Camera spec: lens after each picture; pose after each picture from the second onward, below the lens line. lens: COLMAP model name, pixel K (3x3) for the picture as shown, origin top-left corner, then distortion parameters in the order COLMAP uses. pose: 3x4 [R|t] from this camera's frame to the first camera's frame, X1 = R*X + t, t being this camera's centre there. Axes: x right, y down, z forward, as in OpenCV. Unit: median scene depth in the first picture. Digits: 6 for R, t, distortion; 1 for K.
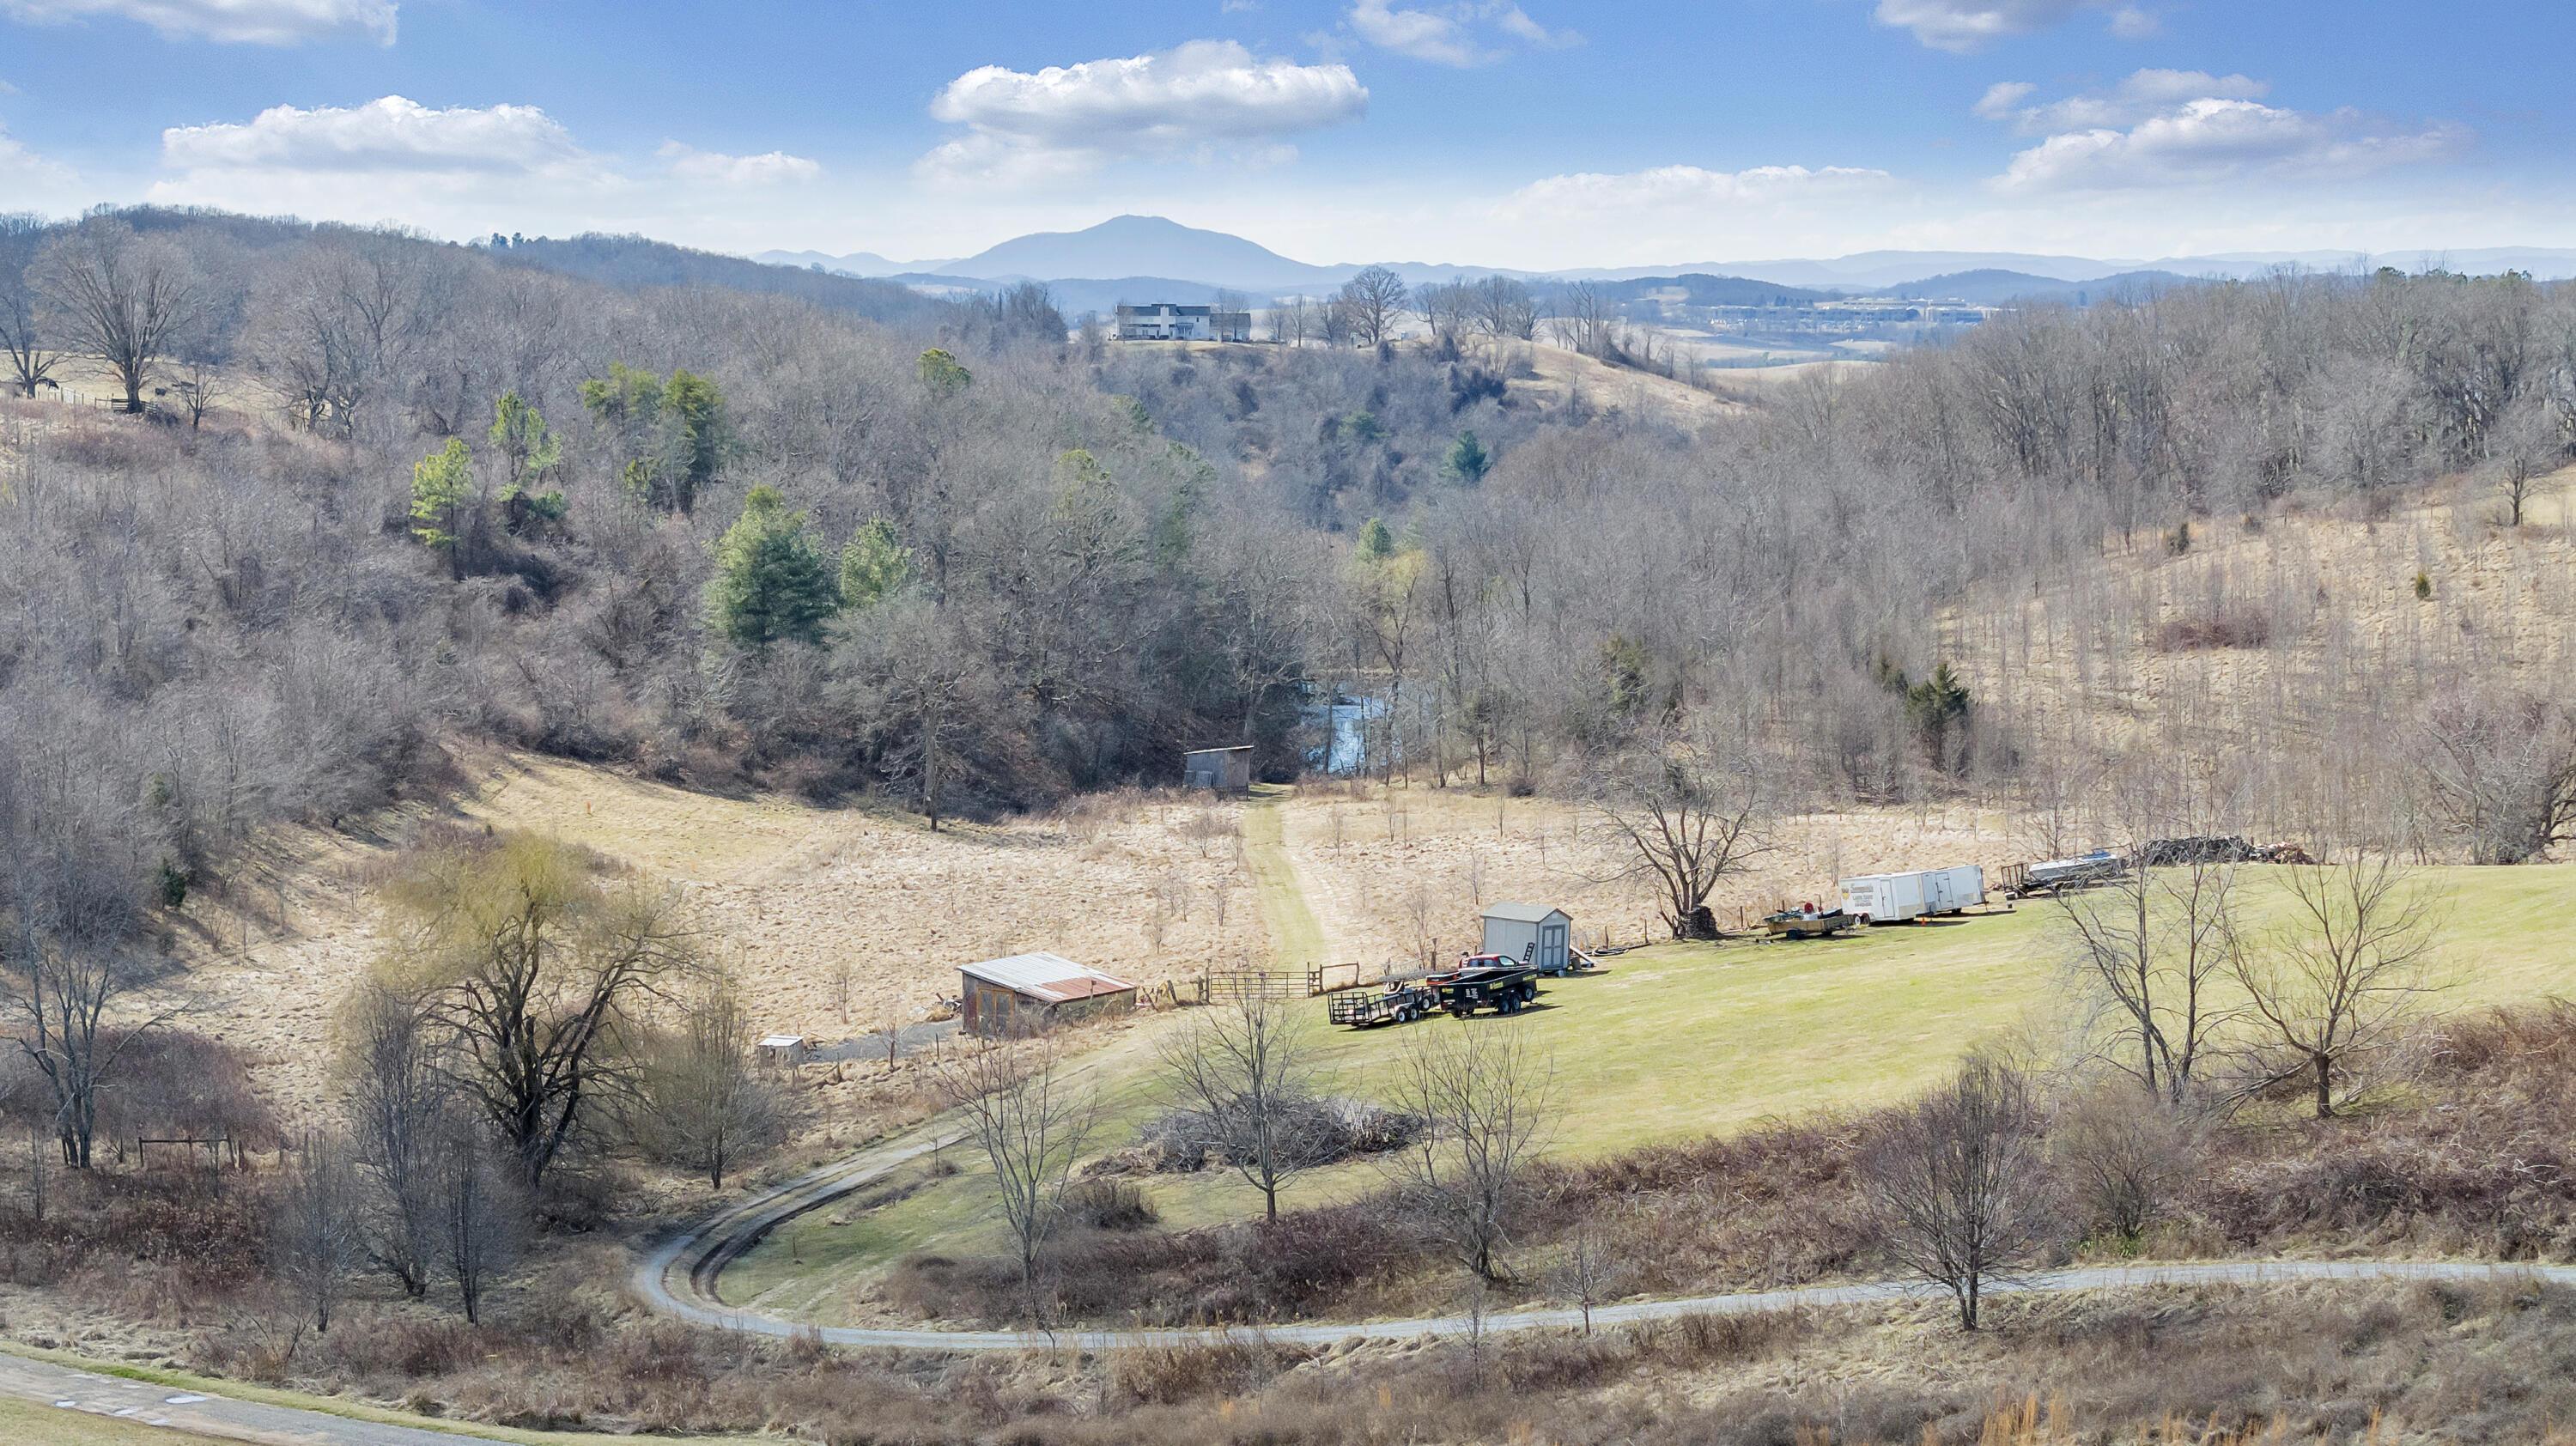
lens RADIAL K [[5204.4, 0, 1288.0], [0, 5204.4, 723.0], [0, 0, 1]] dist [-0.154125, 1.199751]
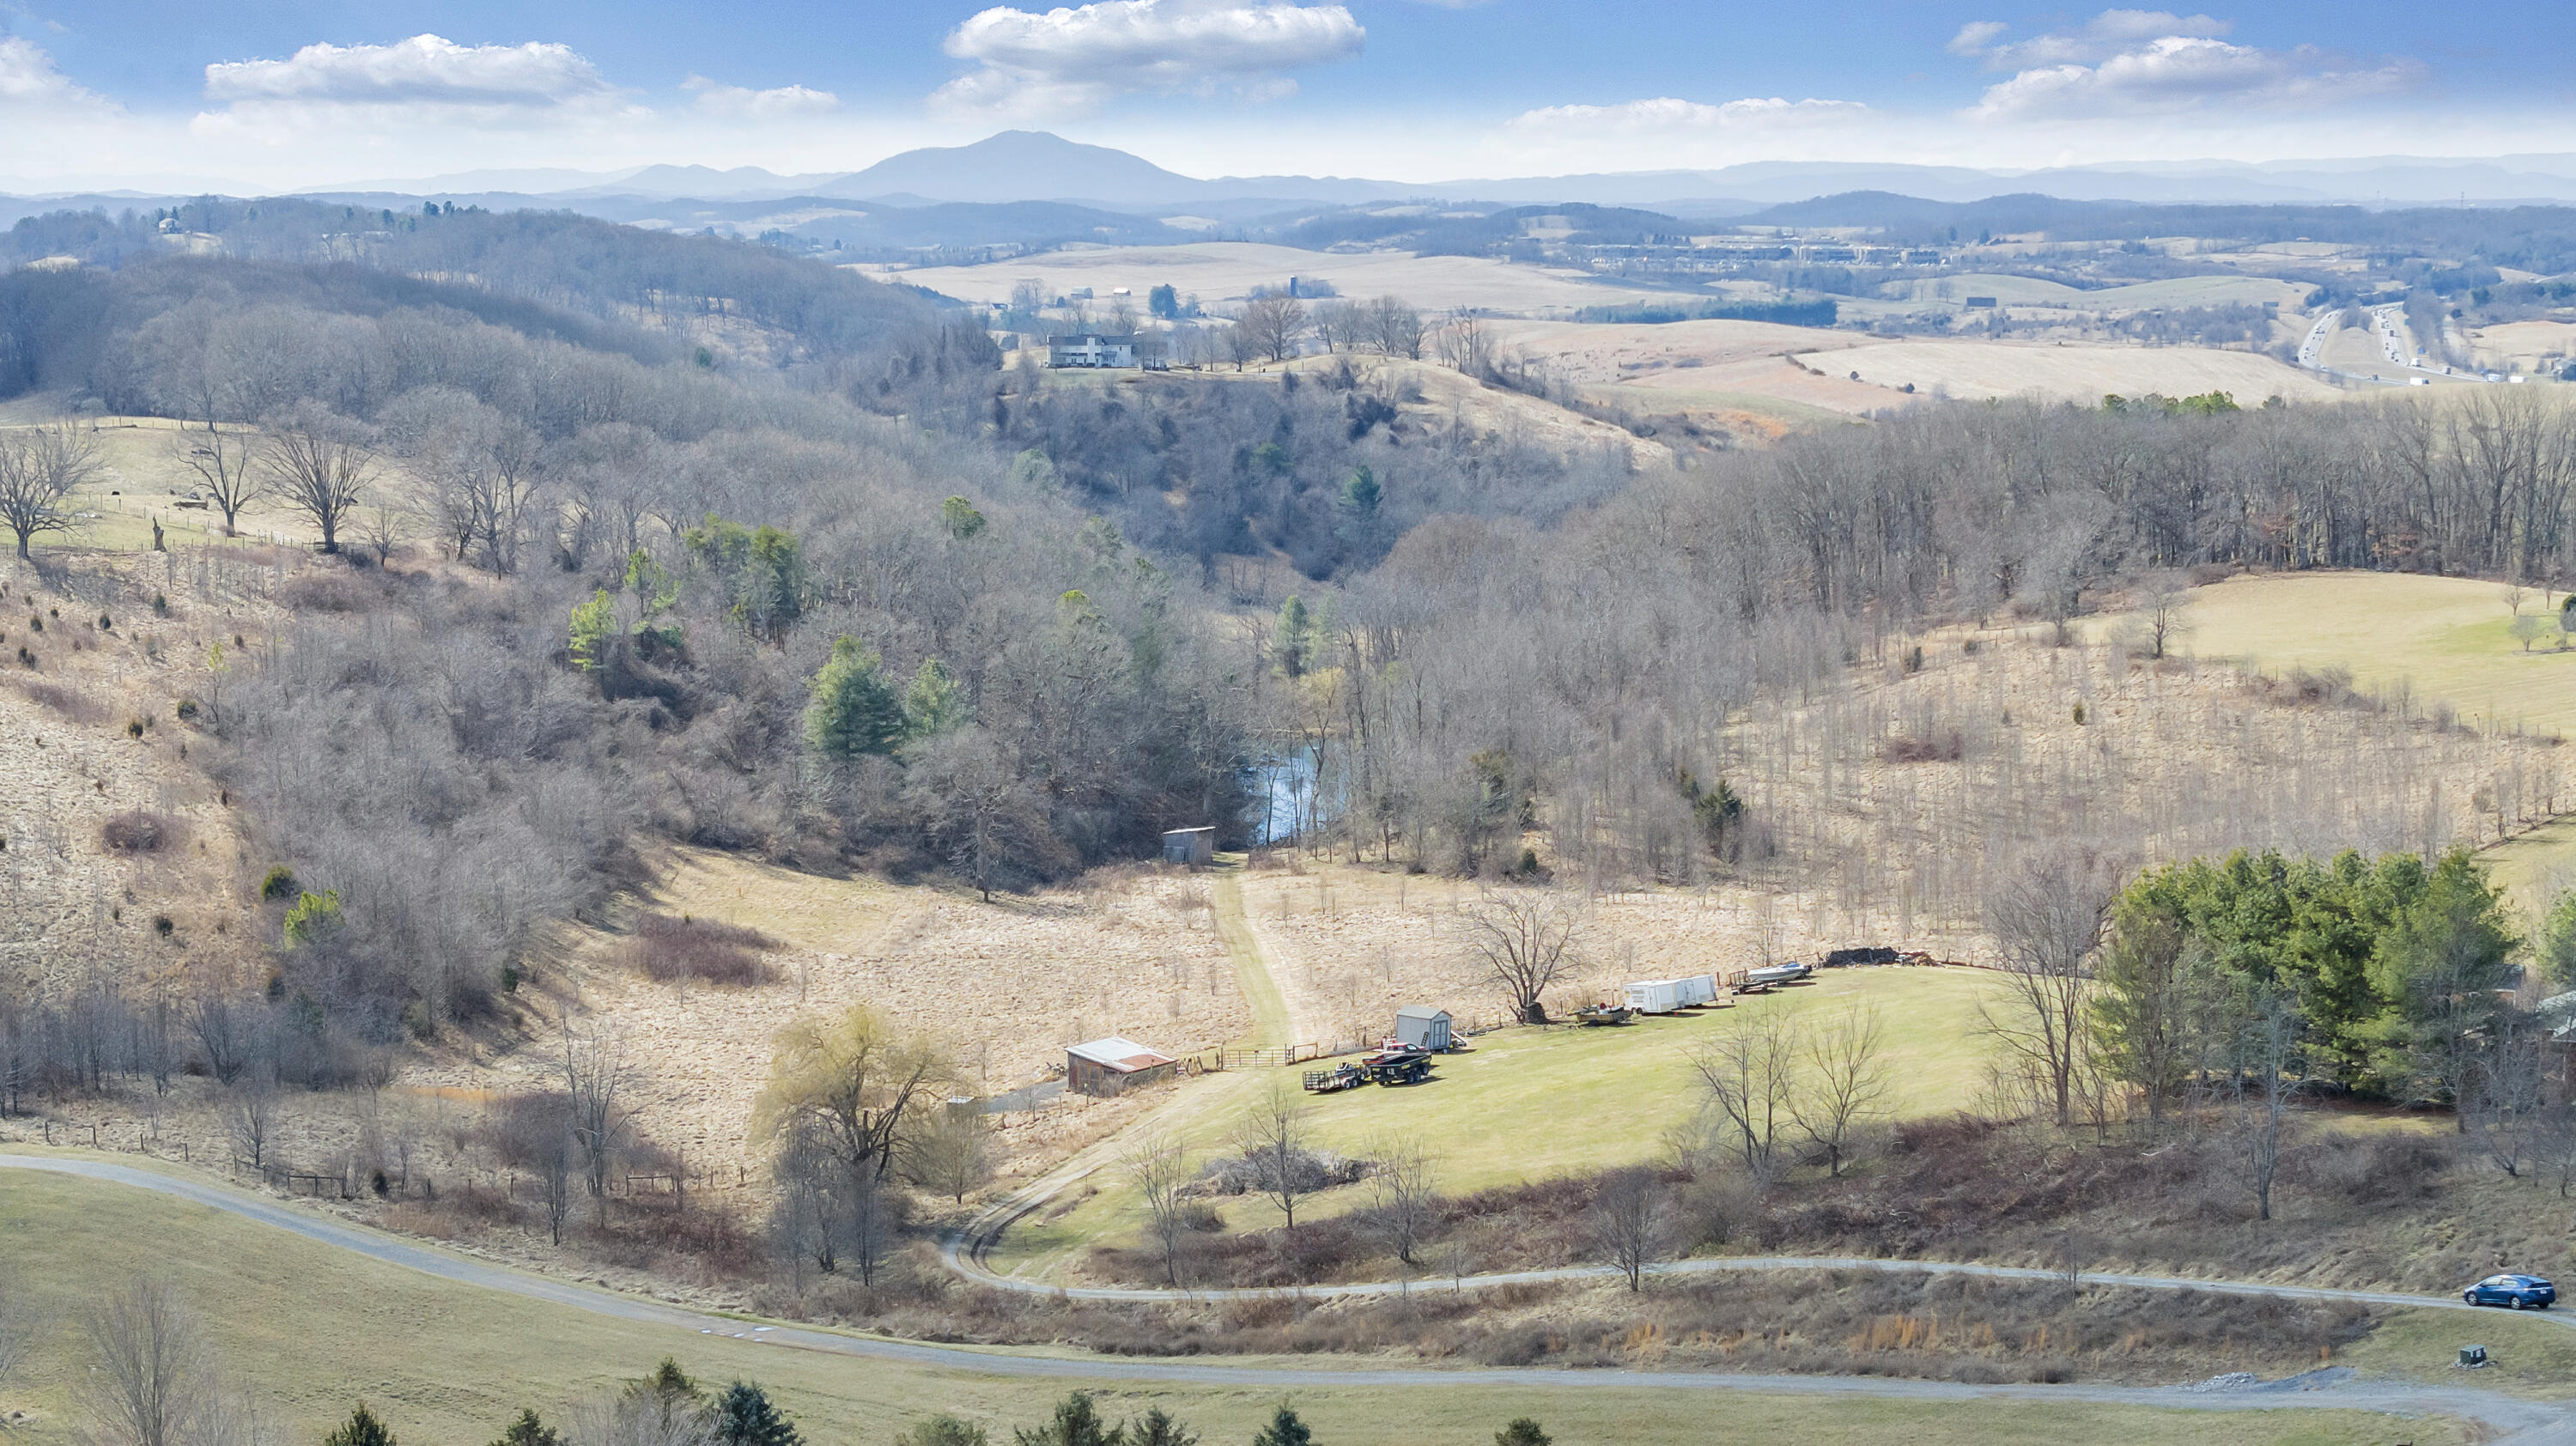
lens RADIAL K [[5204.4, 0, 1288.0], [0, 5204.4, 723.0], [0, 0, 1]] dist [-0.154125, 1.199751]
pose [[0.999748, -0.005412, 0.021766, -0.018935], [0.005026, 0.999830, 0.017741, -0.051313], [-0.021859, -0.017627, 0.999606, -0.373489]]
